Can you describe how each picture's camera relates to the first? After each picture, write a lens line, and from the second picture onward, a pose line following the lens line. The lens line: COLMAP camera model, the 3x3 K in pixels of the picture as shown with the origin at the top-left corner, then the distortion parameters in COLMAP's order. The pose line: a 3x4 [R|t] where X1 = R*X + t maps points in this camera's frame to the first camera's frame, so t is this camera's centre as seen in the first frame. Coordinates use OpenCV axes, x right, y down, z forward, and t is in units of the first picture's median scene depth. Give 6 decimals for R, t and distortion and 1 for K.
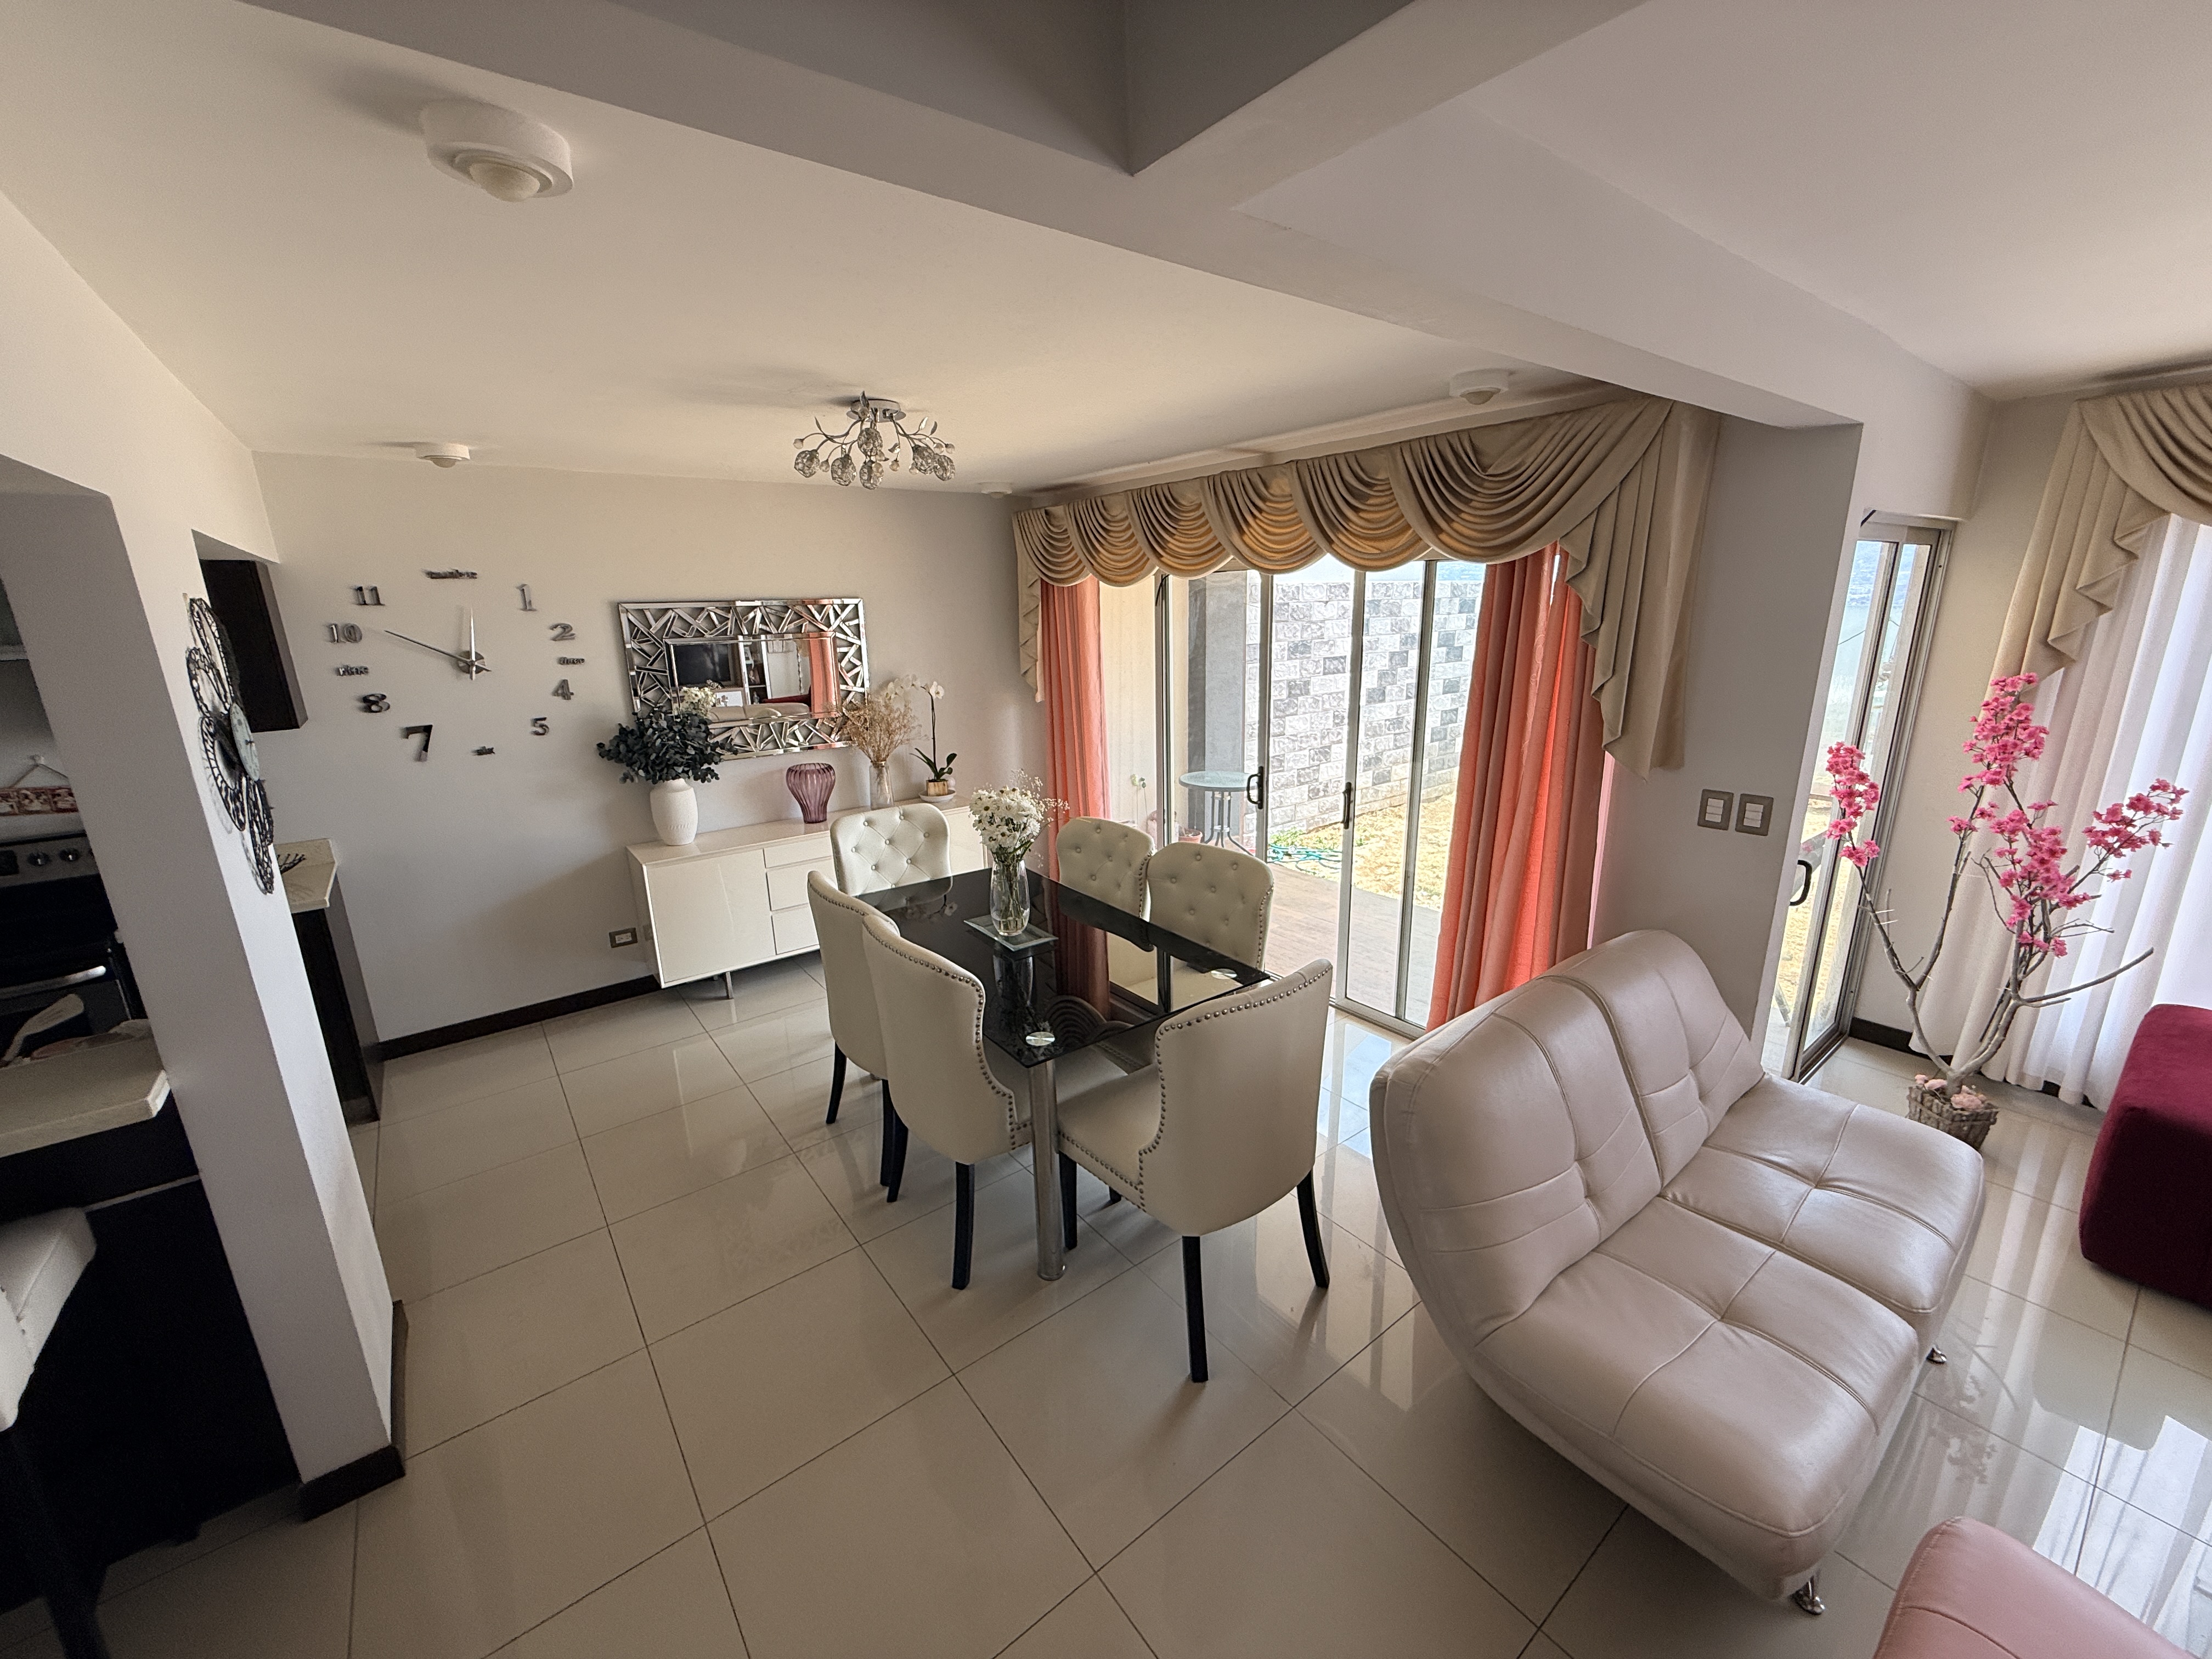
lens RADIAL K [[877.3, 0, 1102.0], [0, 877.3, 830.1], [0, 0, 1]] dist [-0.001067, -0.000521]
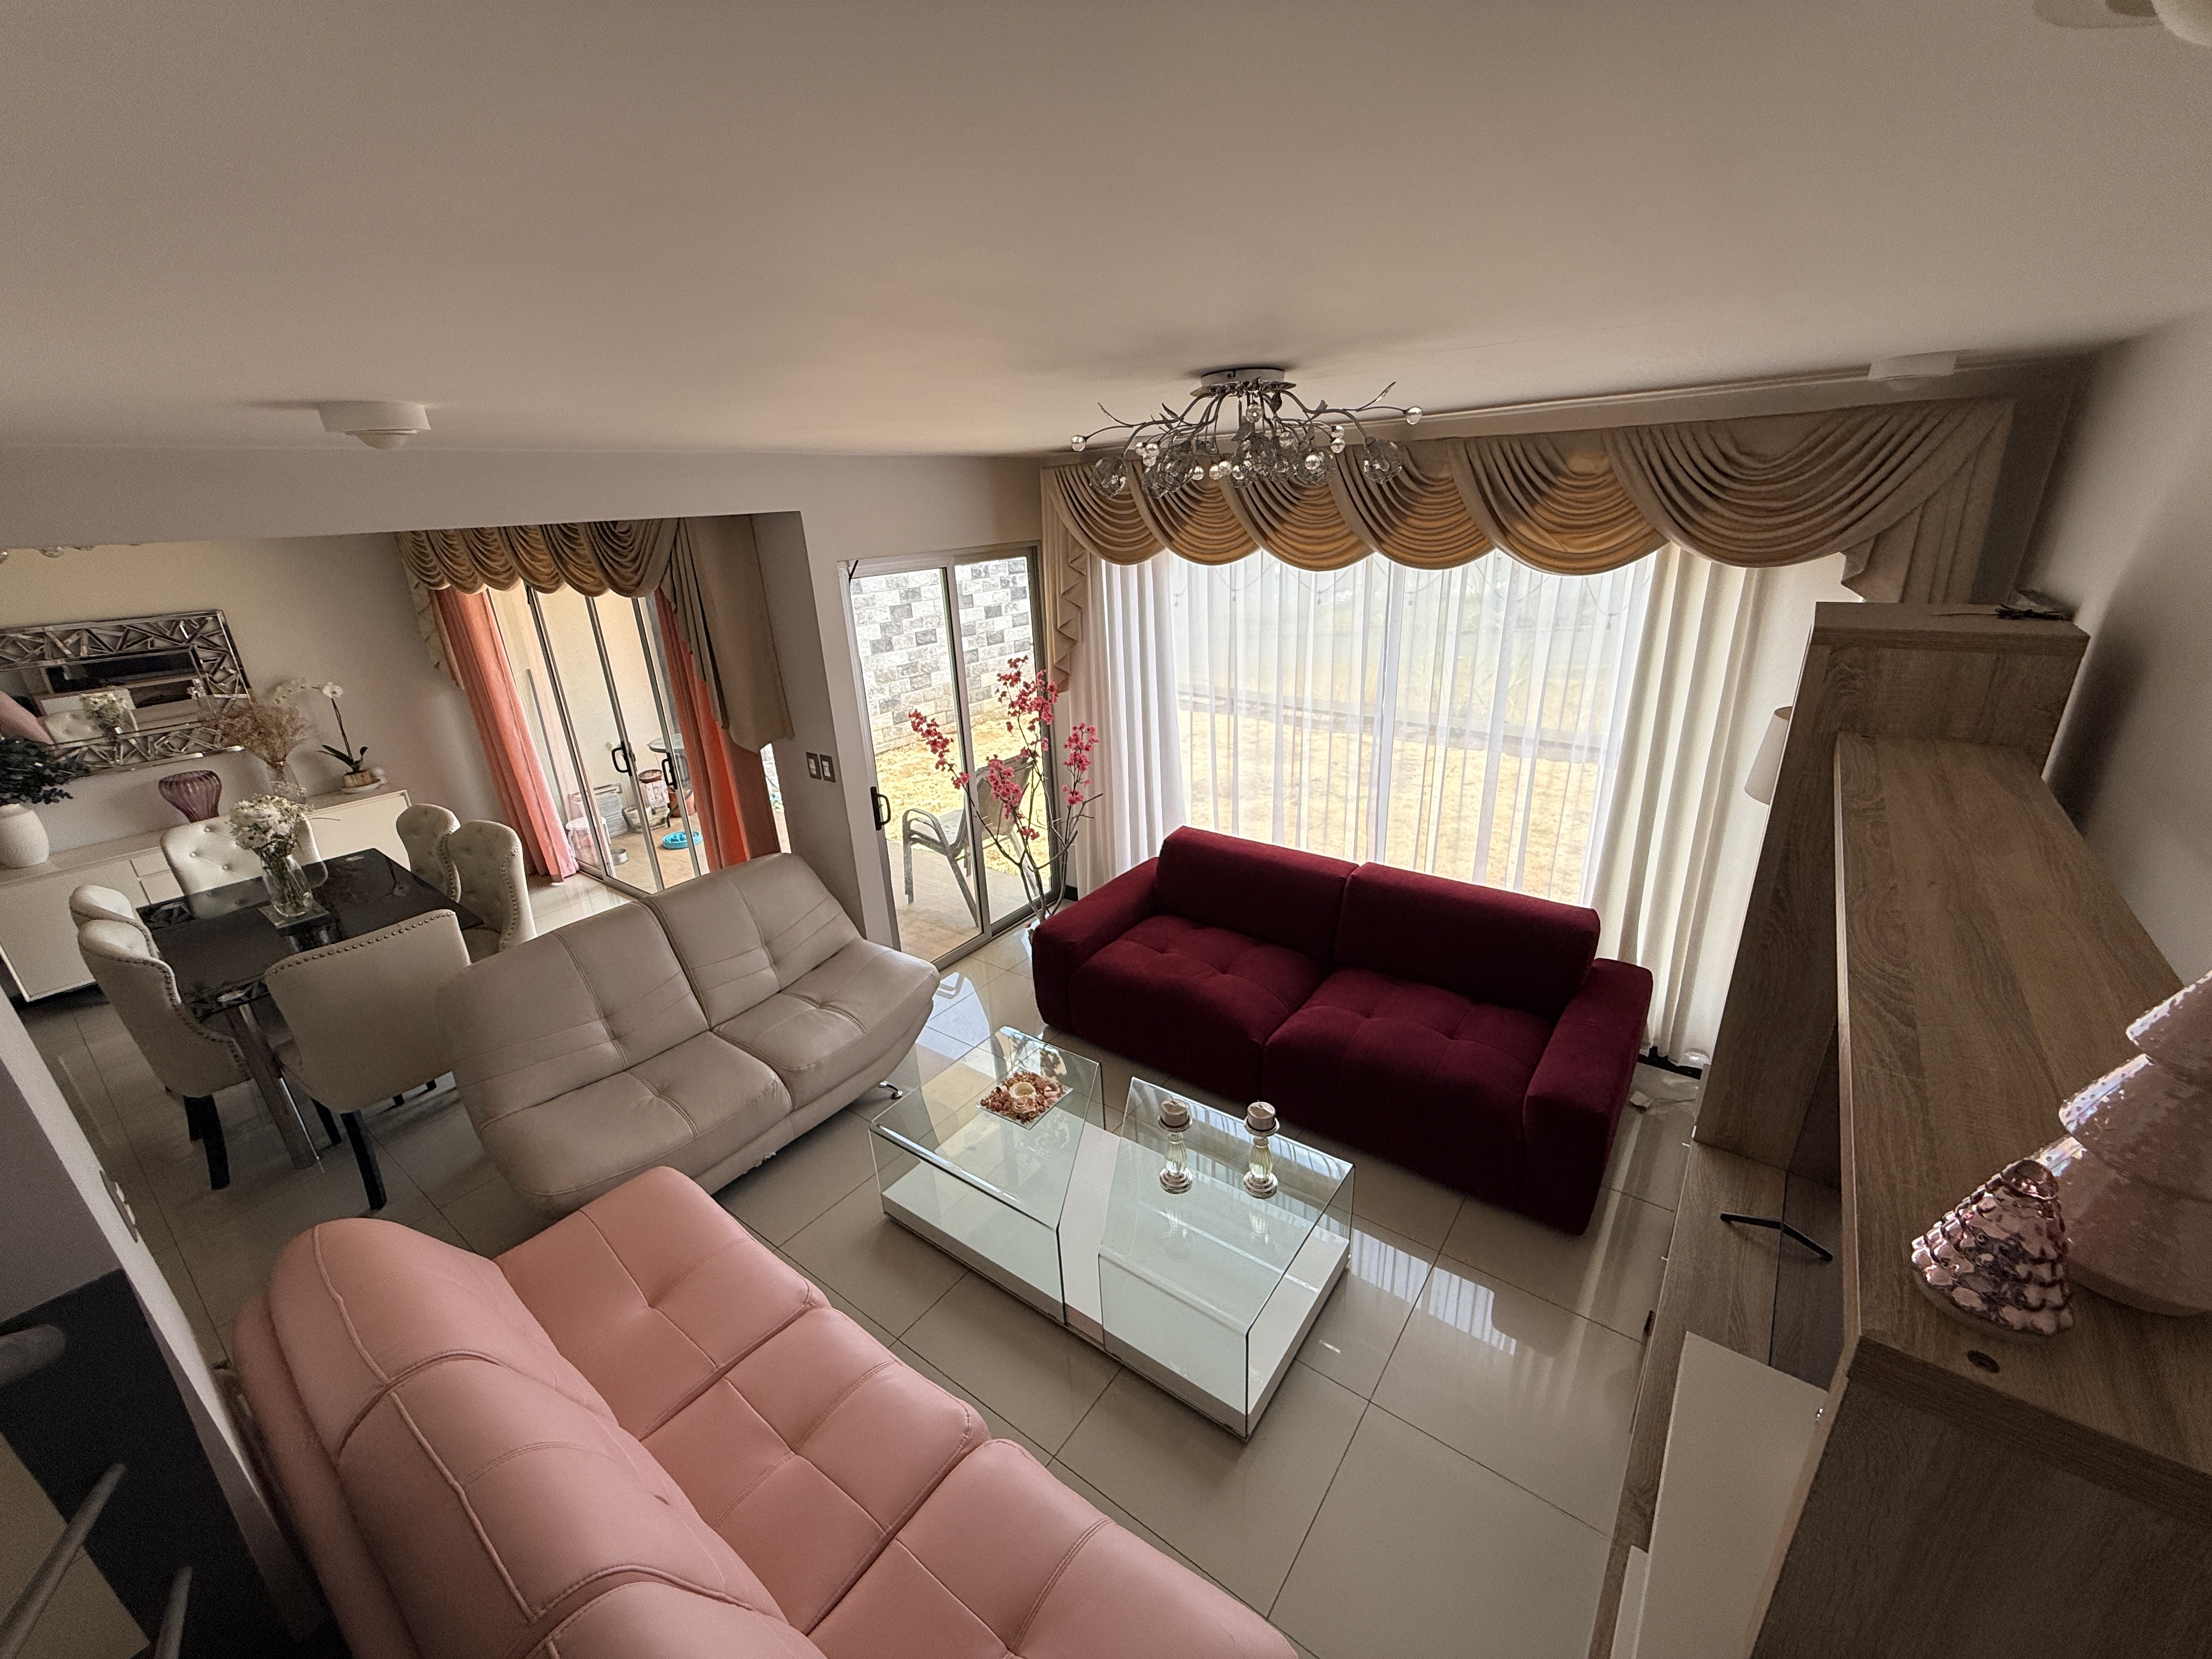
lens RADIAL K [[877.3, 0, 1102.0], [0, 877.3, 830.1], [0, 0, 1]] dist [-0.001067, -0.000521]
pose [[0.961244, -0.115936, 0.250138, 0.601480], [0.092286, 0.990252, 0.104327, -0.020008], [-0.259795, -0.077199, 0.962573, -0.410623]]
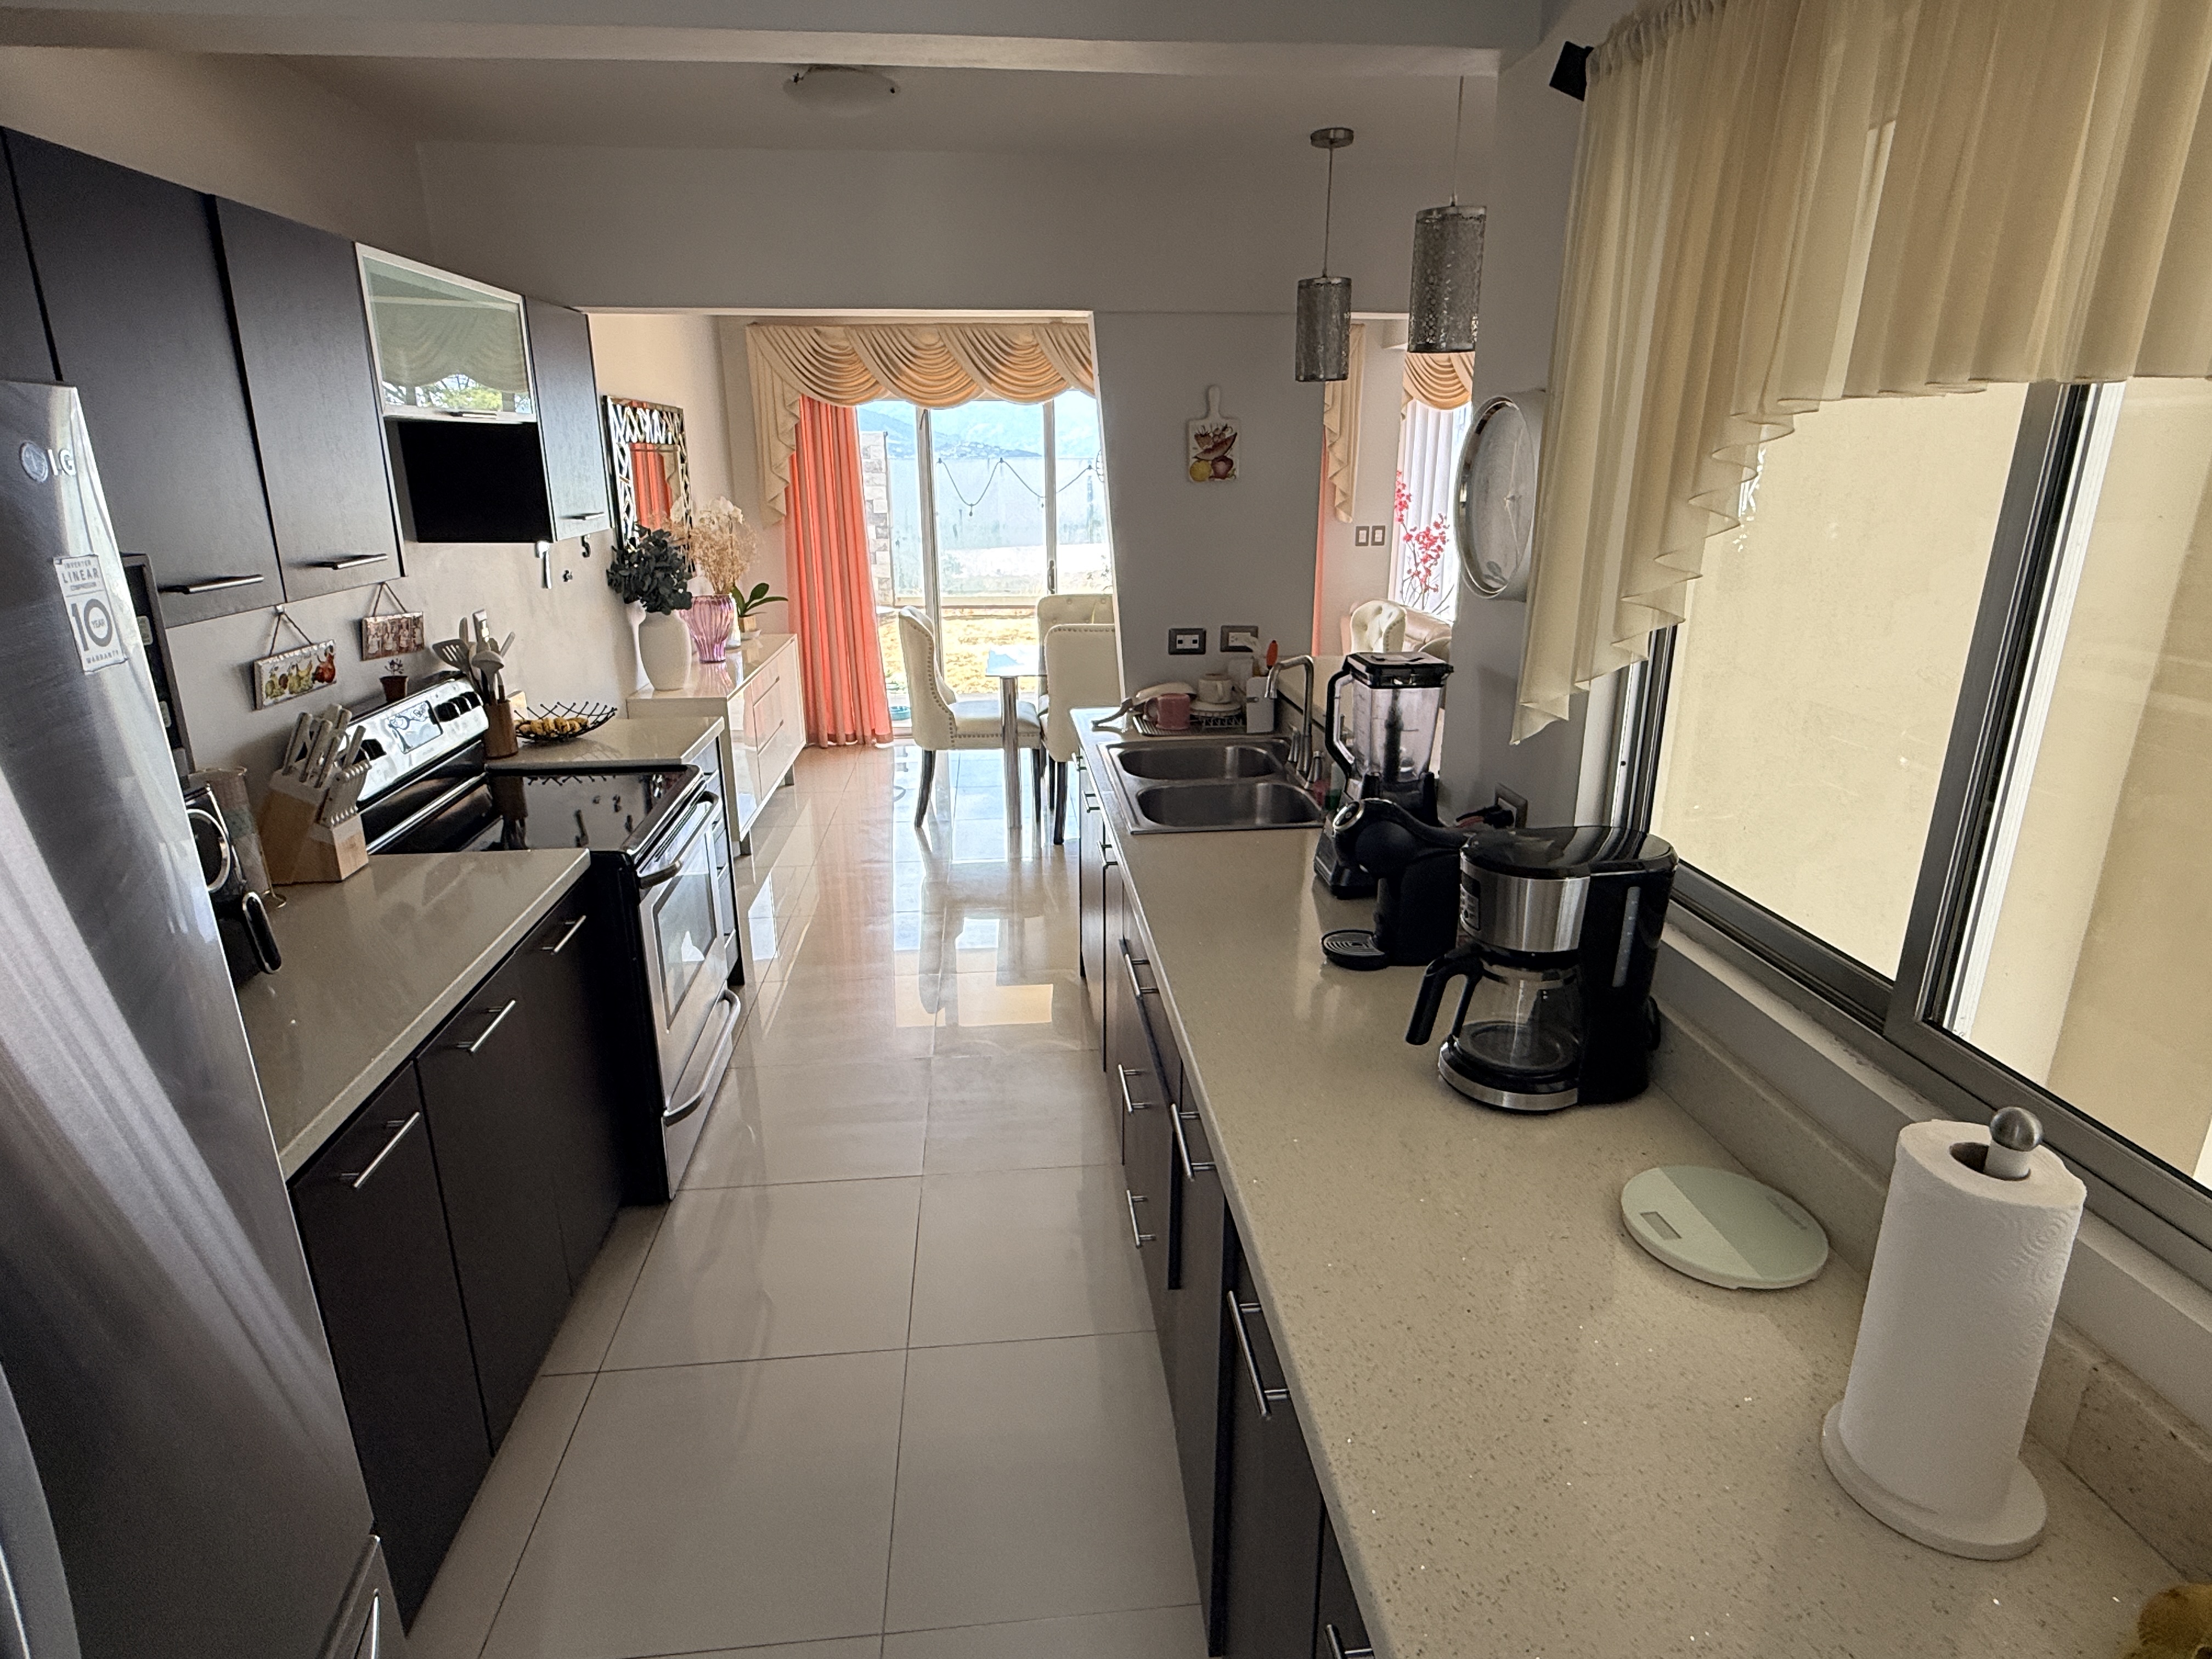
lens RADIAL K [[1188.0, 0, 1106.0], [0, 1188.0, 829.5], [0, 0, 1]] dist [0.000571, 0.000002]
pose [[0.520858, -0.236021, 0.820367, -1.516096], [0.210157, 0.966893, 0.144746, 0.083016], [-0.827370, 0.097014, 0.553215, 0.040921]]
